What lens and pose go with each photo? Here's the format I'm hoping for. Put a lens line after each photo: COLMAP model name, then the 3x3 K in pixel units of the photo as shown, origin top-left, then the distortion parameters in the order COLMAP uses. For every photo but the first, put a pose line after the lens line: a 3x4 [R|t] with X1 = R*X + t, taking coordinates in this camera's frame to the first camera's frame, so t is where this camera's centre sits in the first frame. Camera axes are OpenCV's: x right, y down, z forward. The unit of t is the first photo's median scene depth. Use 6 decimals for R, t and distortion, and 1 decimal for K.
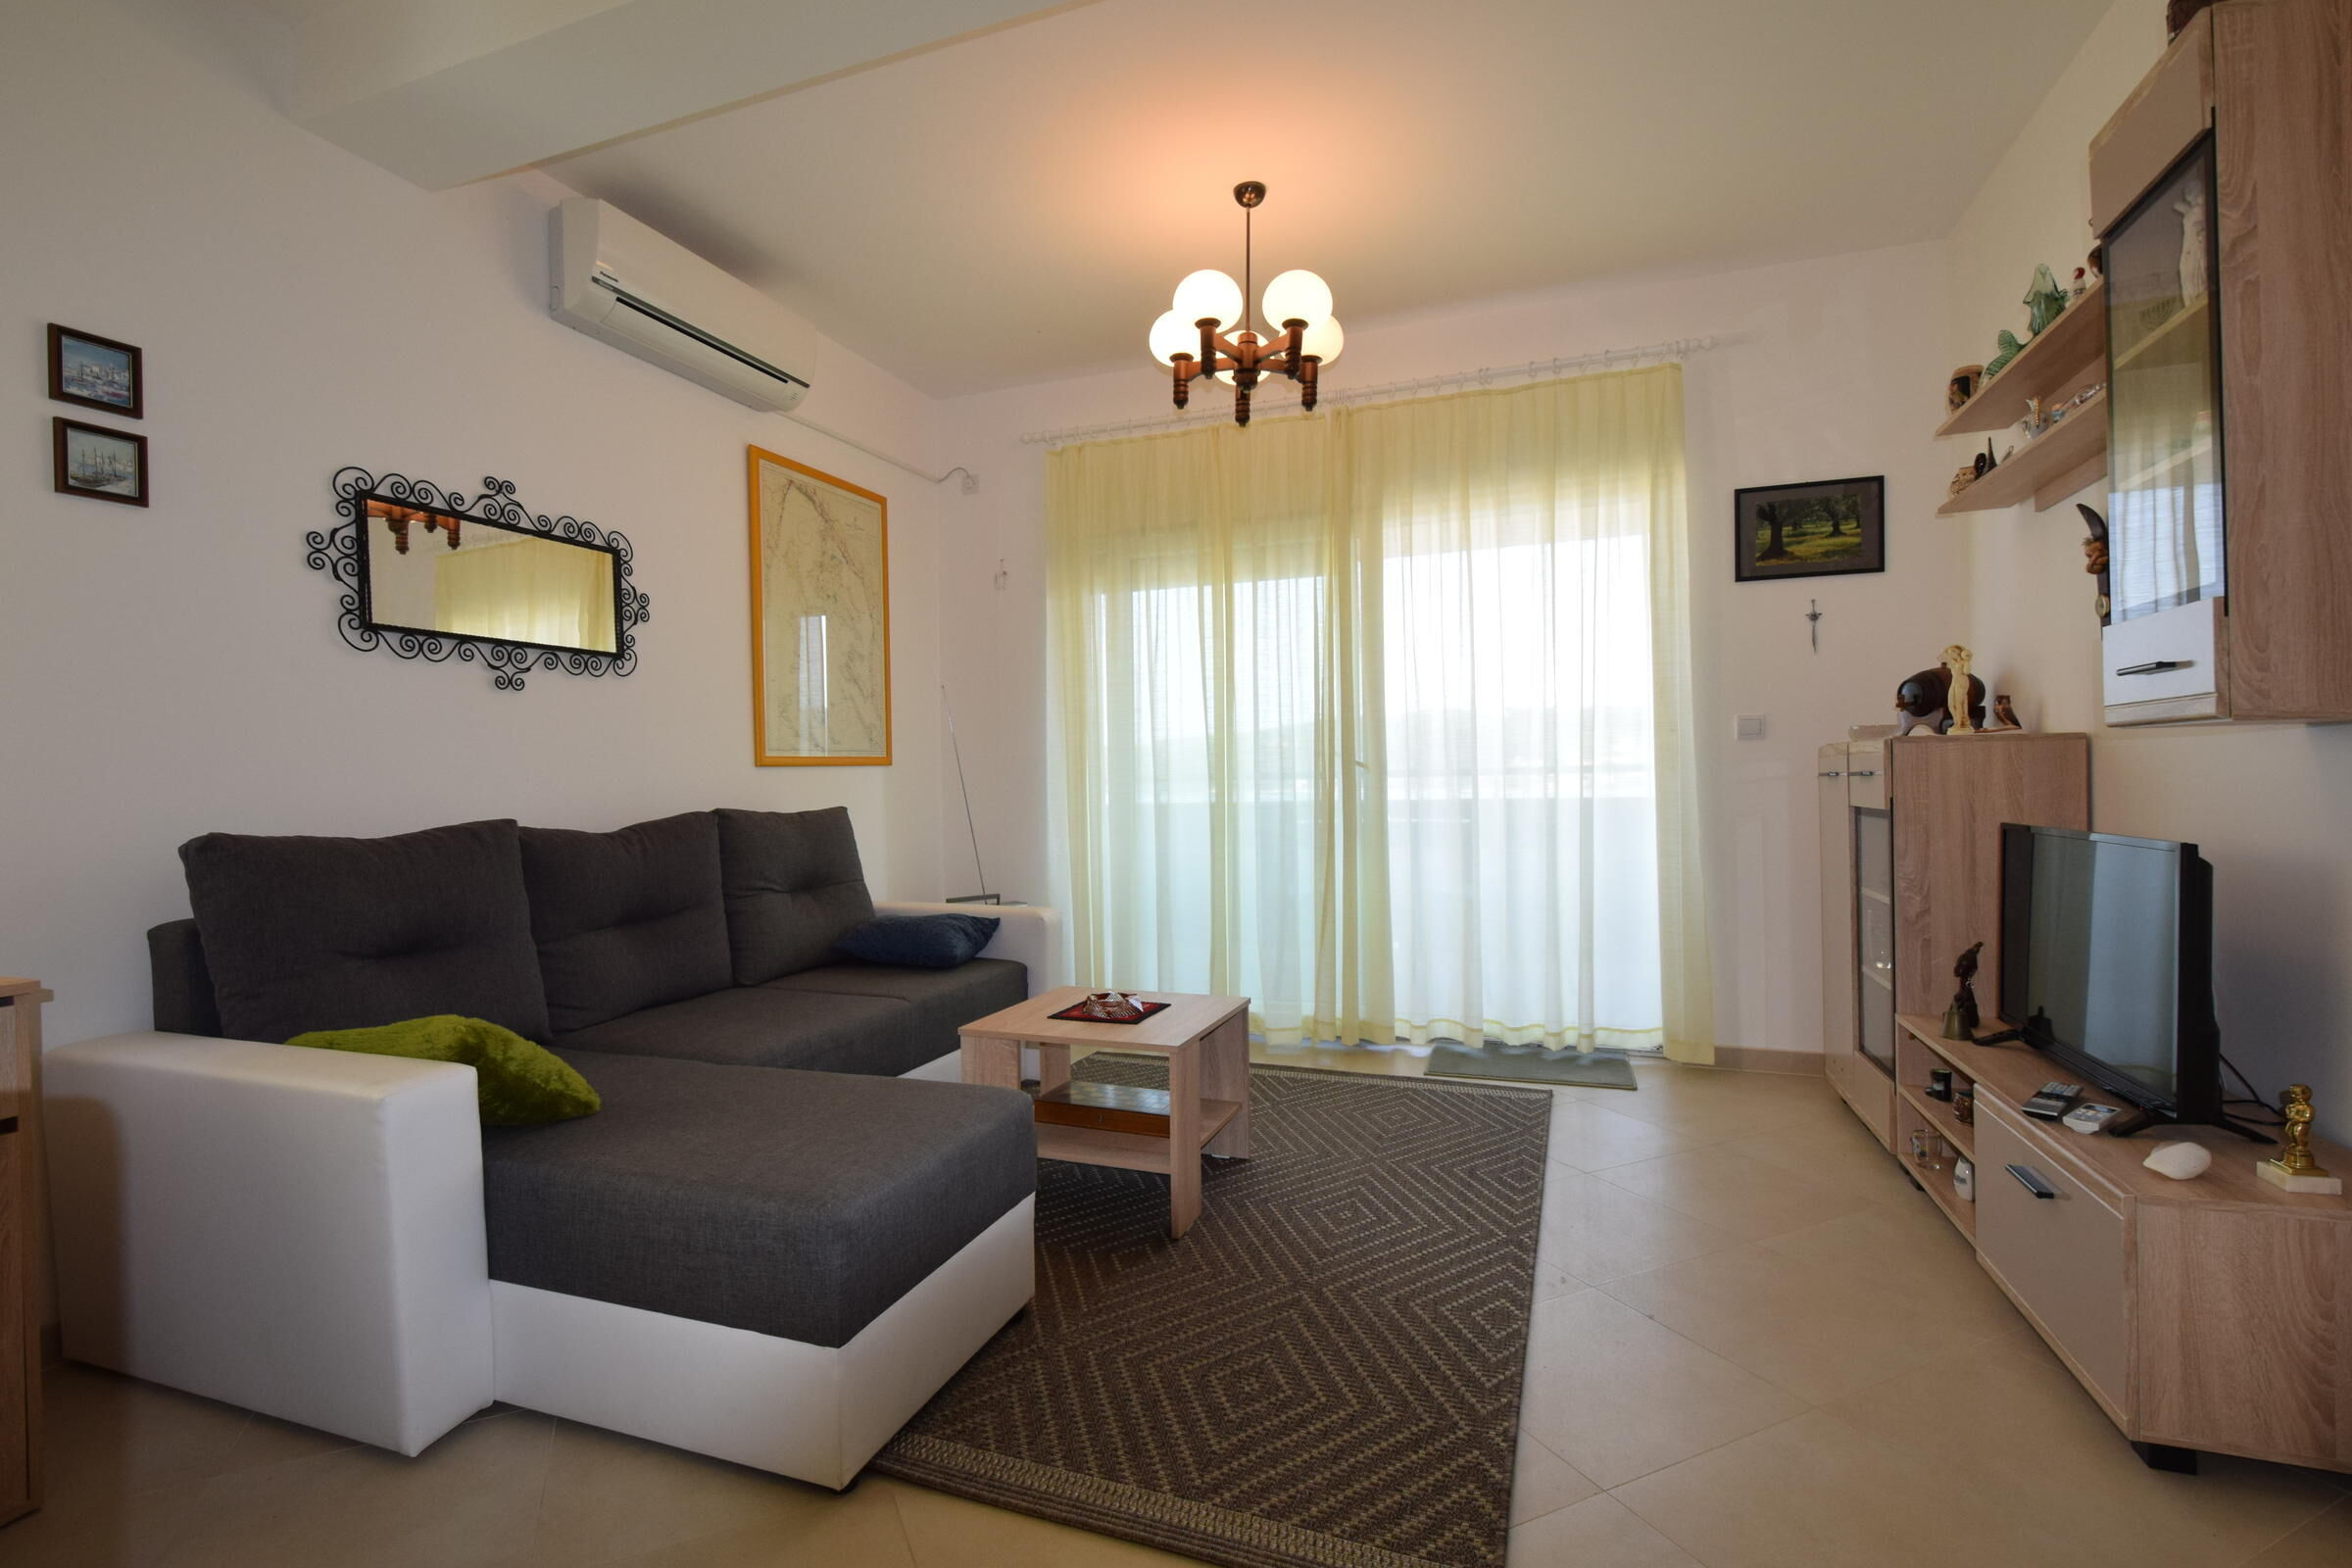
lens RADIAL K [[1059.6, 0, 1176.0], [0, 1059.6, 784.0], [0, 0, 1]] dist [-0.000043, -0.000667]
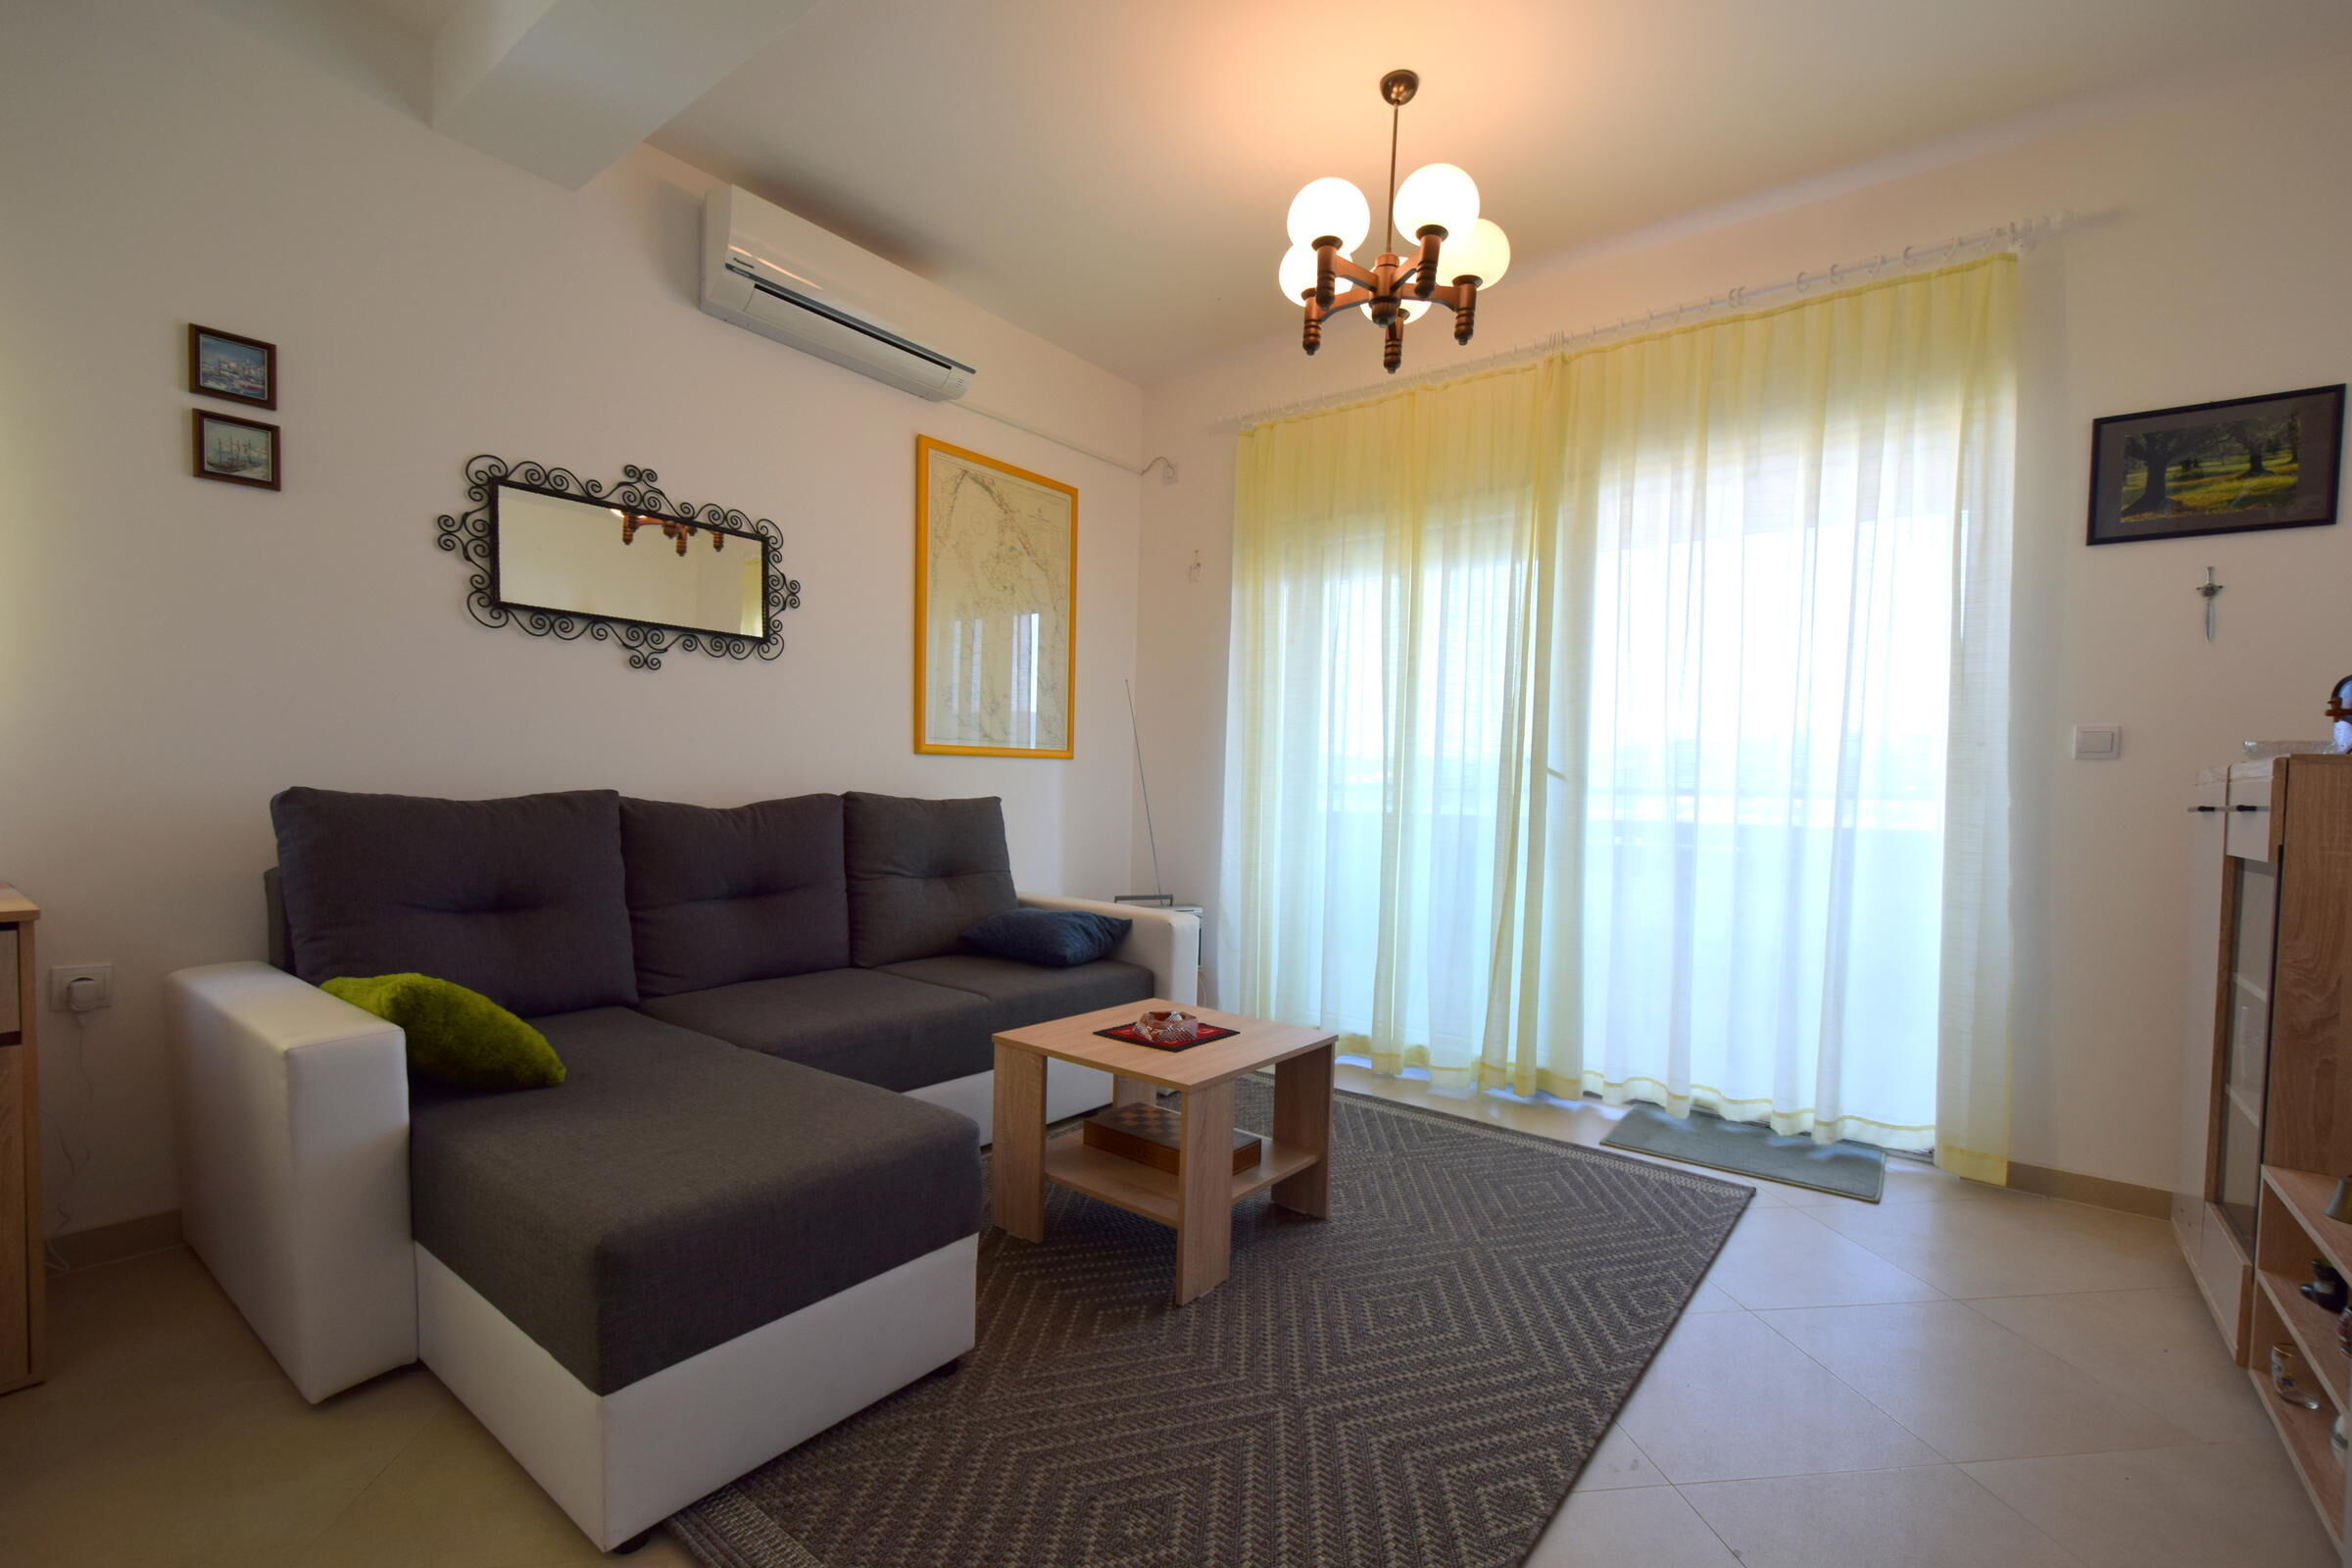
lens RADIAL K [[1021.1, 0, 1184.0], [0, 1021.1, 823.5], [0, 0, 1]] dist [0.003615, -0.005680]
pose [[0.956783, 0.051339, -0.286237, 0.150470], [-0.042506, 0.998411, 0.036991, 0.003619], [0.287681, -0.023226, 0.957445, 0.143485]]
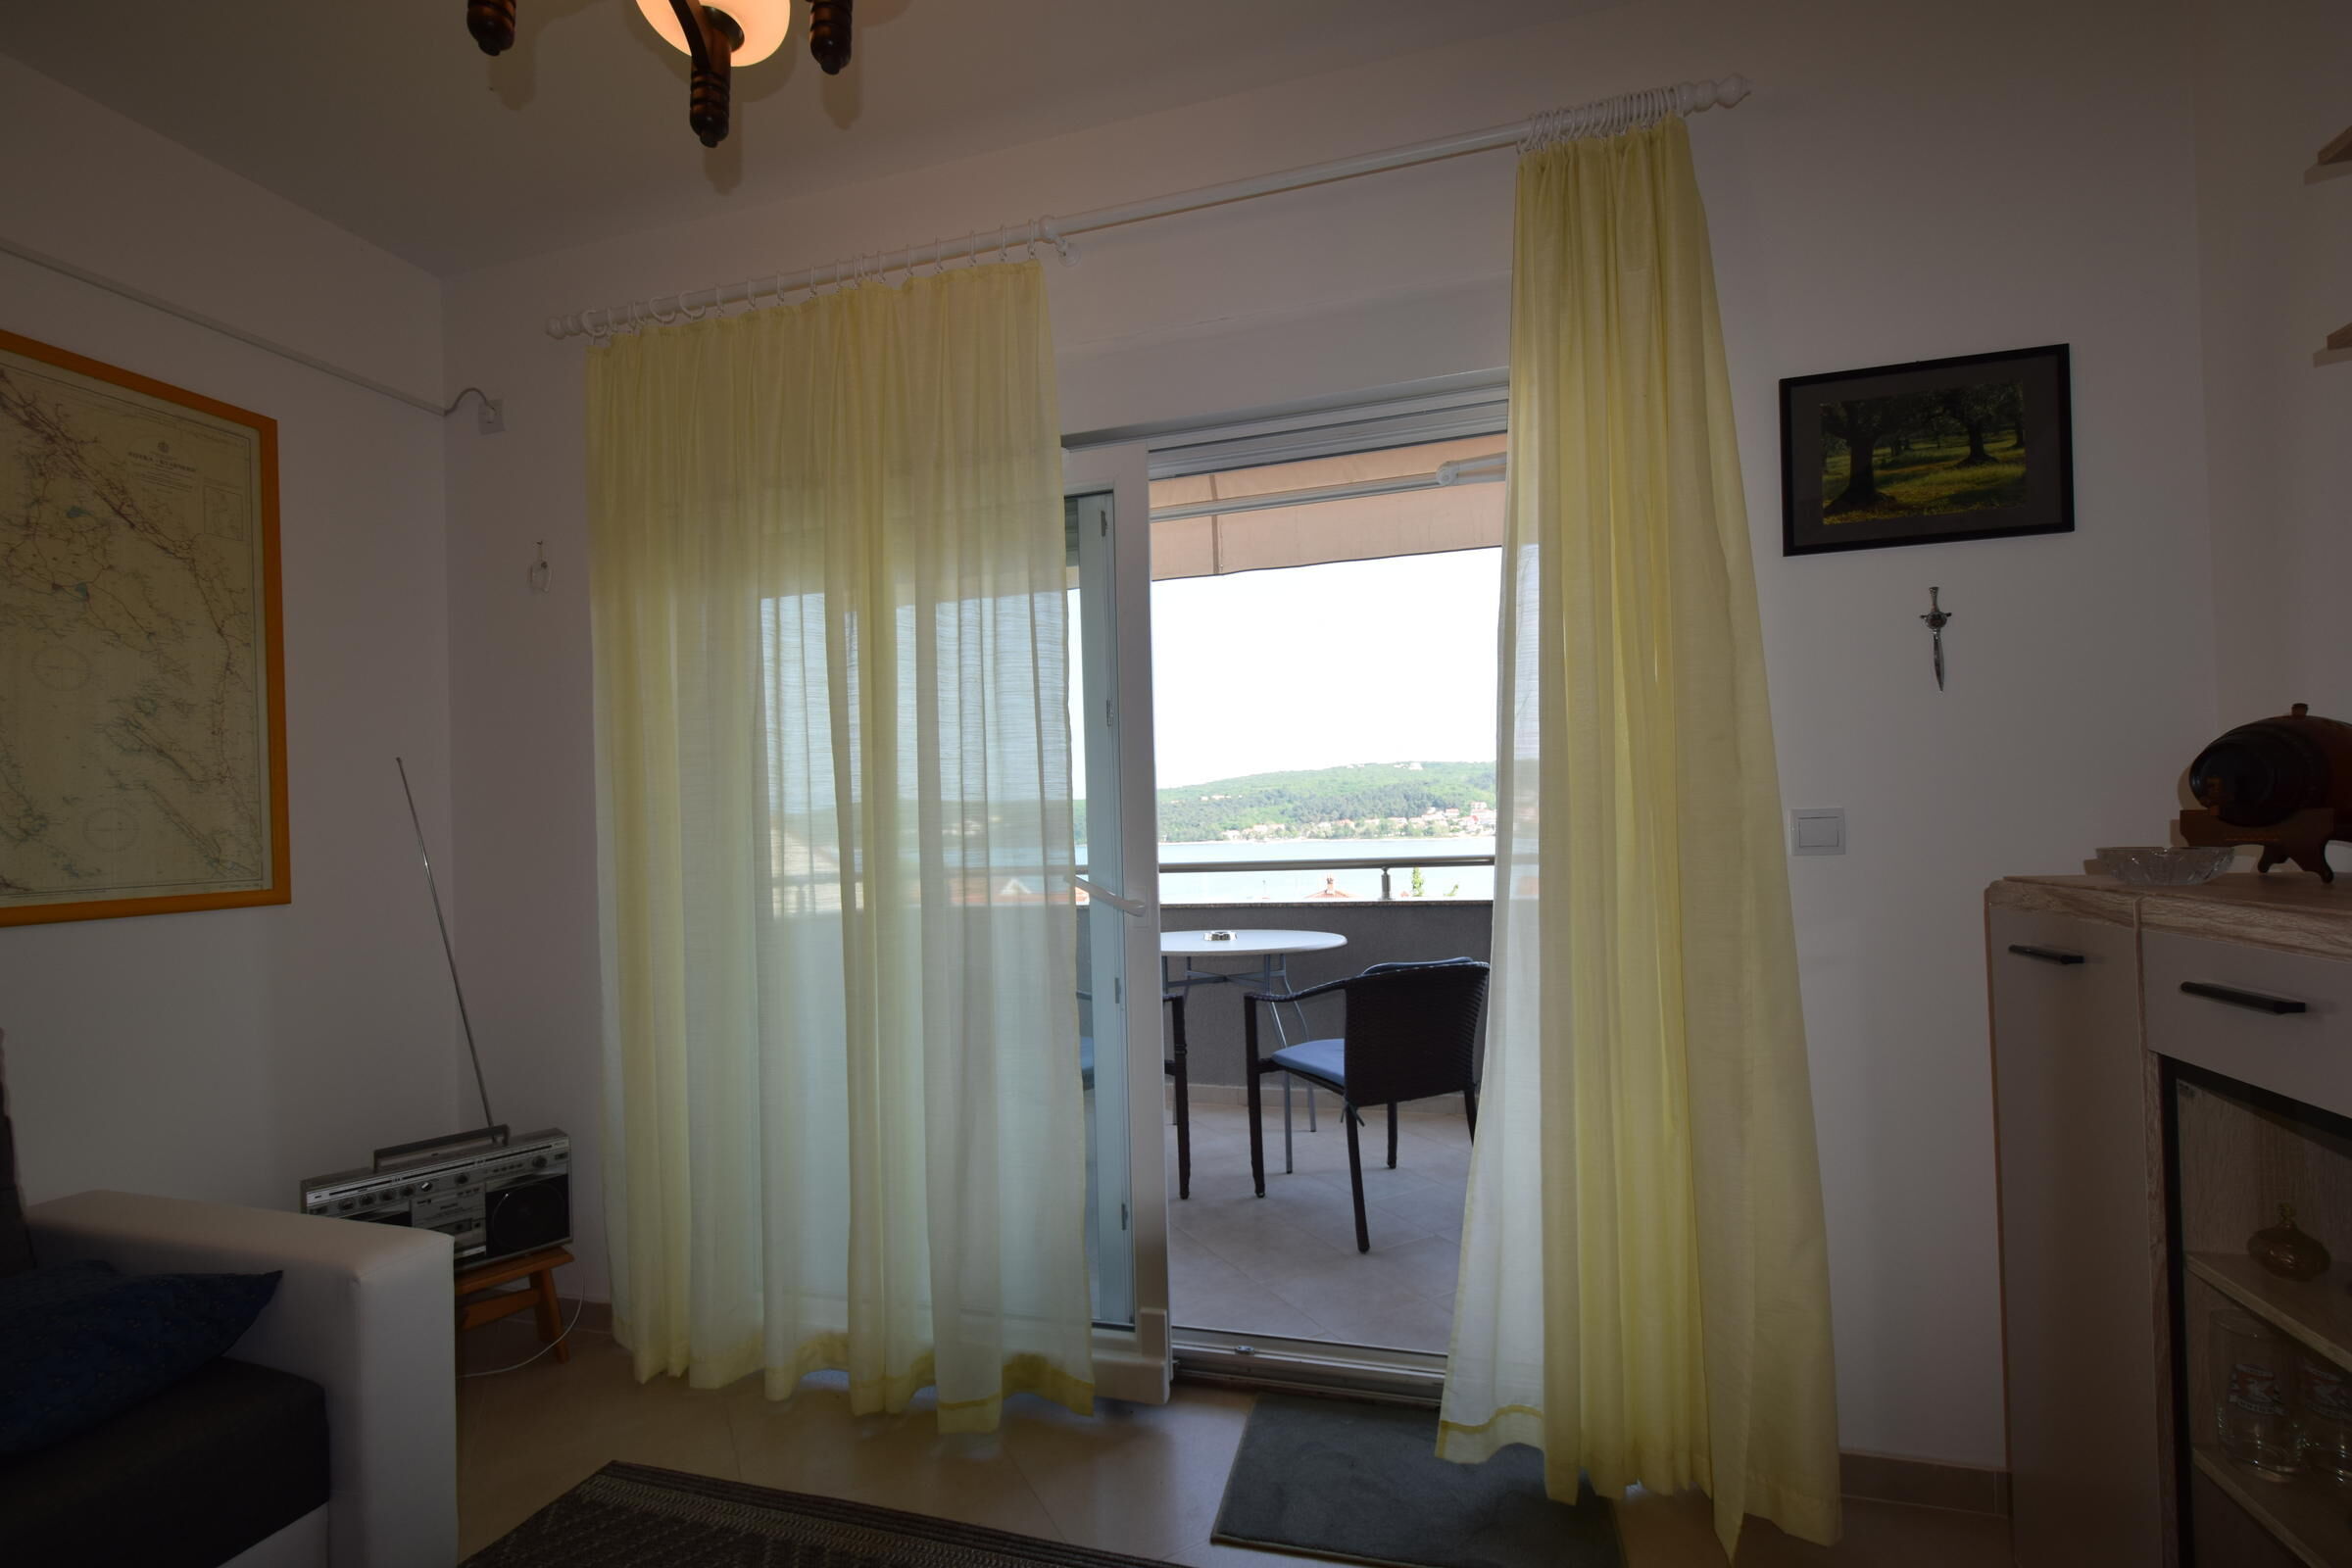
lens RADIAL K [[1061.7, 0, 1184.5], [0, 1061.7, 817.3], [0, 0, 1]] dist [0.004092, -0.005710]
pose [[0.995173, -0.014331, 0.097087, 0.193580], [0.016006, 0.999736, -0.016498, -0.061709], [-0.096824, 0.017972, 0.995139, 0.547624]]
